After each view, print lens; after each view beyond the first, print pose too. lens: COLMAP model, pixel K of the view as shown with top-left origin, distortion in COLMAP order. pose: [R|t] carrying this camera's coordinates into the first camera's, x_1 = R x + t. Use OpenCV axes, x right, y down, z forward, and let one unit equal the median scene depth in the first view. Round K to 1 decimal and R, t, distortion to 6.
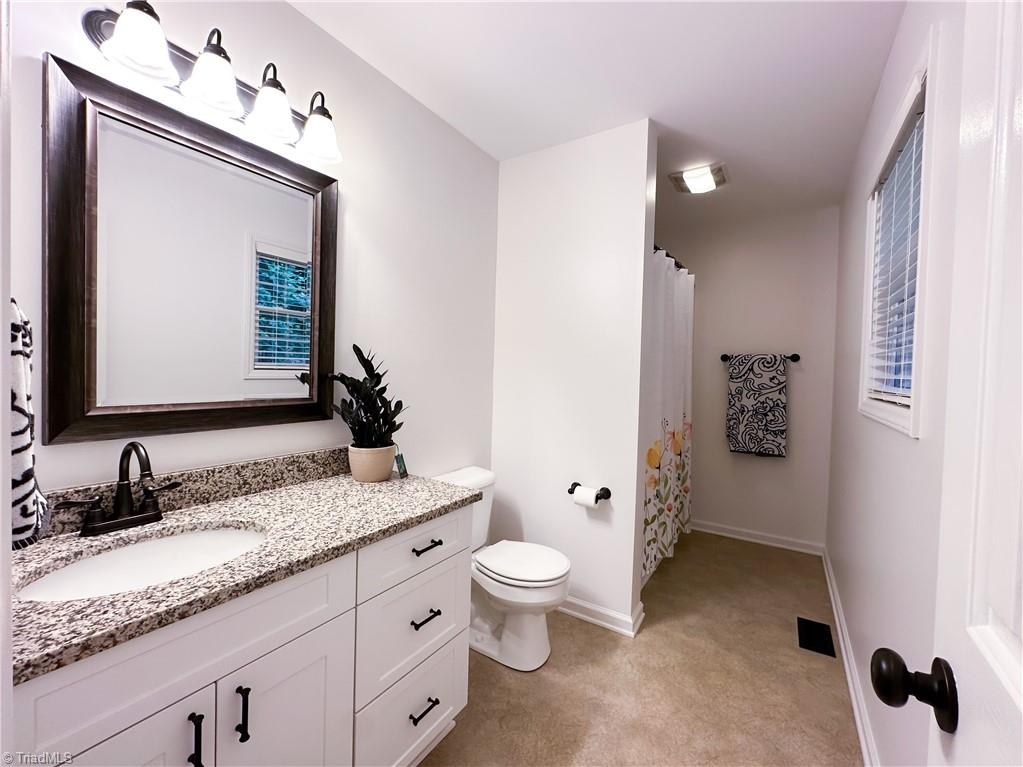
lens RADIAL K [[410.7, 0, 513.4], [0, 410.7, 381.4], [0, 0, 1]] dist [-0.002249, 0.000364]
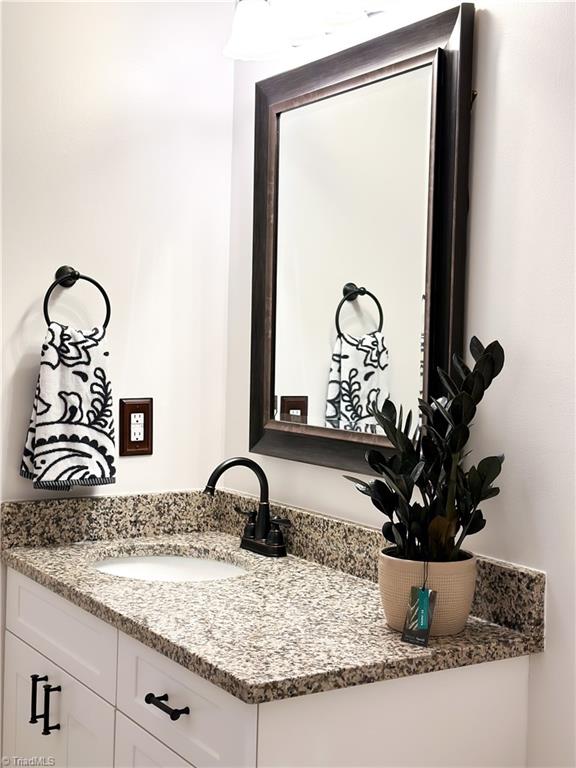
lens RADIAL K [[1072.7, 0, 288.2], [0, 1072.7, 383.7], [0, 0, 1]] dist [0.142464, 0.000000]
pose [[-0.405118, -0.004721, -0.914252, 1.059592], [-0.062037, 0.997824, 0.022336, -0.068151], [0.912157, 0.065766, -0.404529, 1.713184]]
